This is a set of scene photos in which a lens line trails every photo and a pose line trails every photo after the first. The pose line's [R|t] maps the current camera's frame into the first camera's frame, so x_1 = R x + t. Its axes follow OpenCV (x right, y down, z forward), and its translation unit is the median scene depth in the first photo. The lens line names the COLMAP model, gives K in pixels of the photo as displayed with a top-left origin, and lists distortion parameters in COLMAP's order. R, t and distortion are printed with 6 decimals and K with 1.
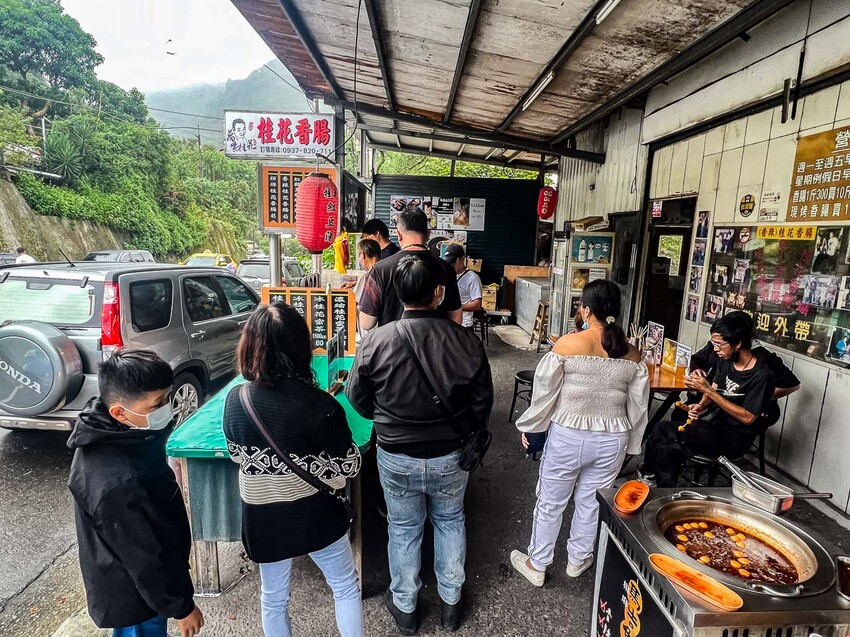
lens RADIAL K [[483.9, 0, 425.0], [0, 483.9, 318.5], [0, 0, 1]] dist [-0.002150, -0.000270]
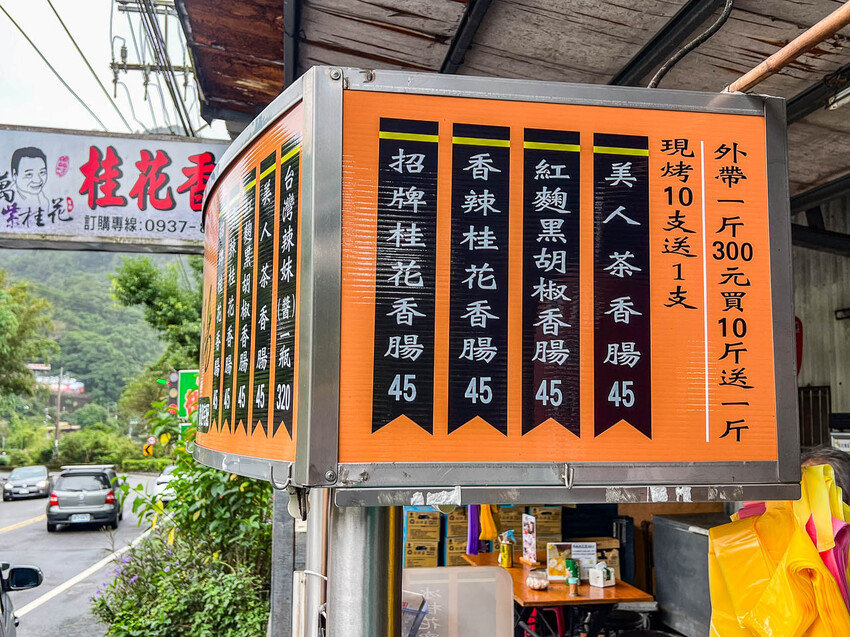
lens RADIAL K [[805.8, 0, 425.0], [0, 805.8, 318.5], [0, 0, 1]] dist [0.010205, 0.007418]
pose [[0.987261, -0.010034, 0.158791, -0.347399], [0.055485, 0.957071, -0.284494, -0.159215], [-0.149120, 0.289681, 0.945436, 0.746196]]
